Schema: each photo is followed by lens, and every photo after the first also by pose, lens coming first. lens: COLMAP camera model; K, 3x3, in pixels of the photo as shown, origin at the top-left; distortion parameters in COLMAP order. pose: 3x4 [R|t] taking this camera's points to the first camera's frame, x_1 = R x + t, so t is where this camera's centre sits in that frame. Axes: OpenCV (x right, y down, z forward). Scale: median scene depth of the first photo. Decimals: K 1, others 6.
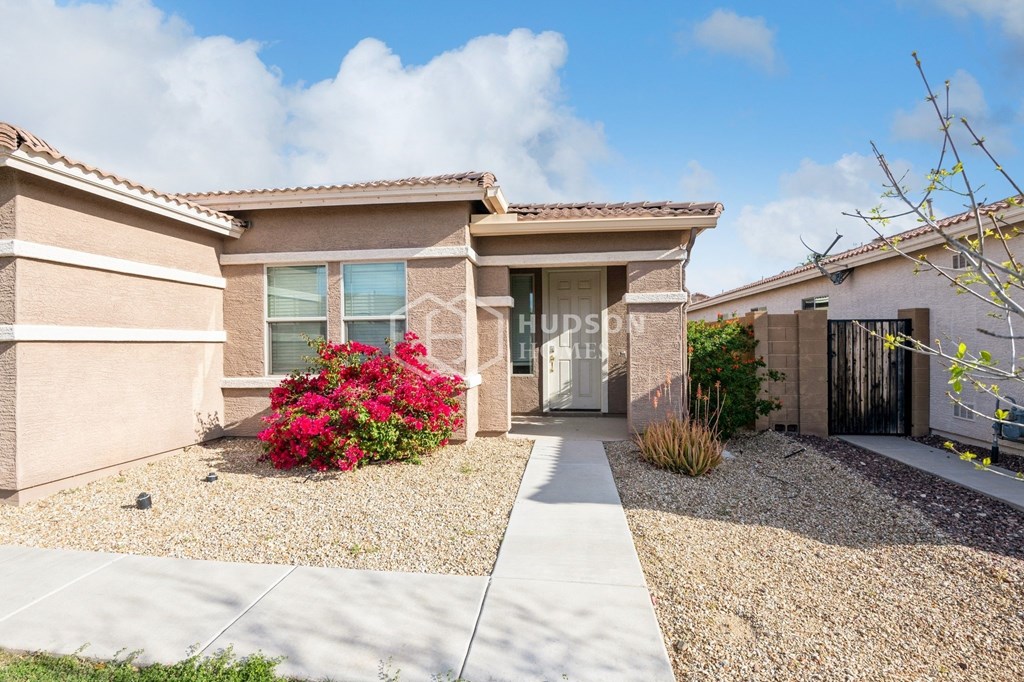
lens RADIAL K [[470.9, 0, 513.4], [0, 470.9, 349.8], [0, 0, 1]] dist [-0.000157, -0.000375]
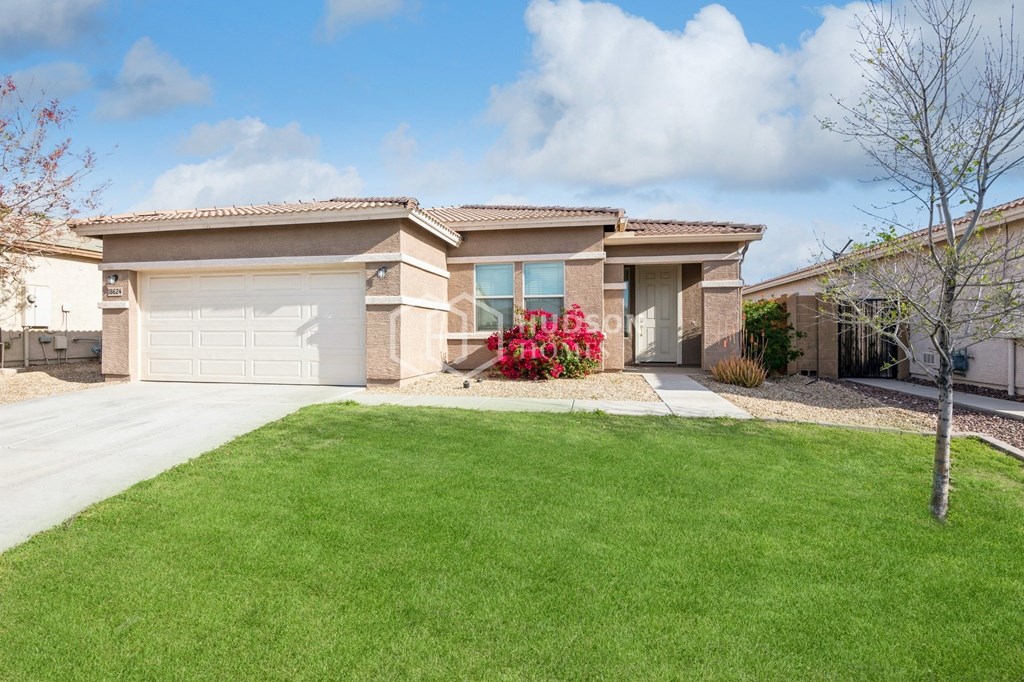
lens RADIAL K [[468.4, 0, 510.0], [0, 468.4, 338.5], [0, 0, 1]] dist [-0.002332, -0.000926]
pose [[0.997680, 0.008024, -0.067600, -0.289238], [-0.008102, 0.999967, -0.000879, 0.077143], [0.067591, 0.001424, 0.997712, -0.594952]]
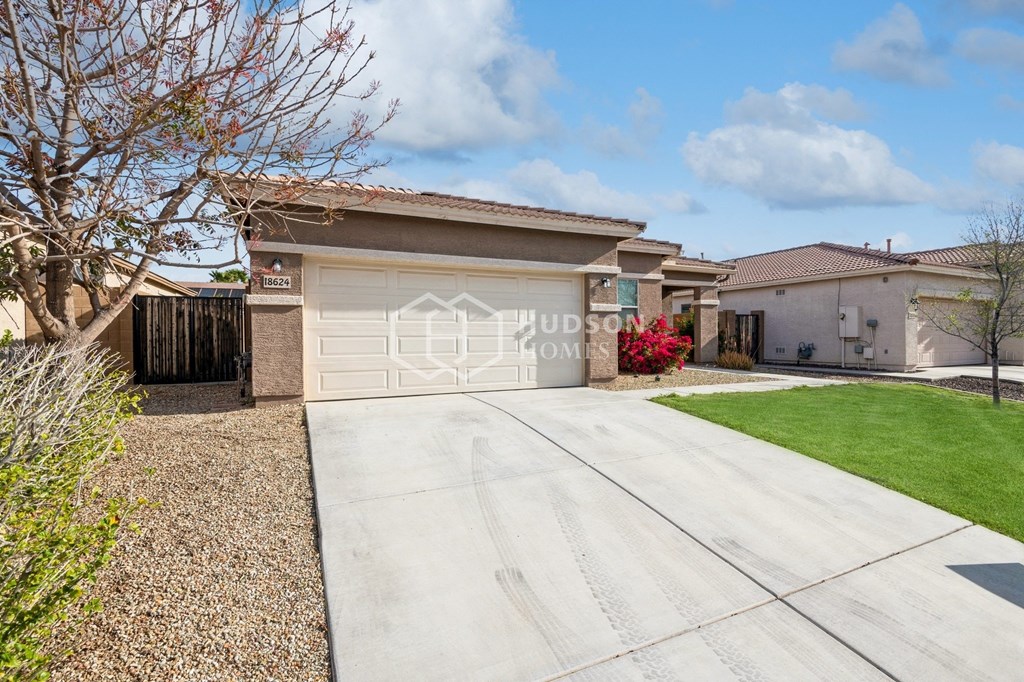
lens RADIAL K [[468.4, 0, 510.0], [0, 468.4, 338.5], [0, 0, 1]] dist [-0.002332, -0.000926]
pose [[0.849340, 0.000409, 0.527847, -1.724383], [0.006634, 0.999912, -0.011449, 0.083417], [-0.527805, 0.013226, 0.849262, -0.408760]]
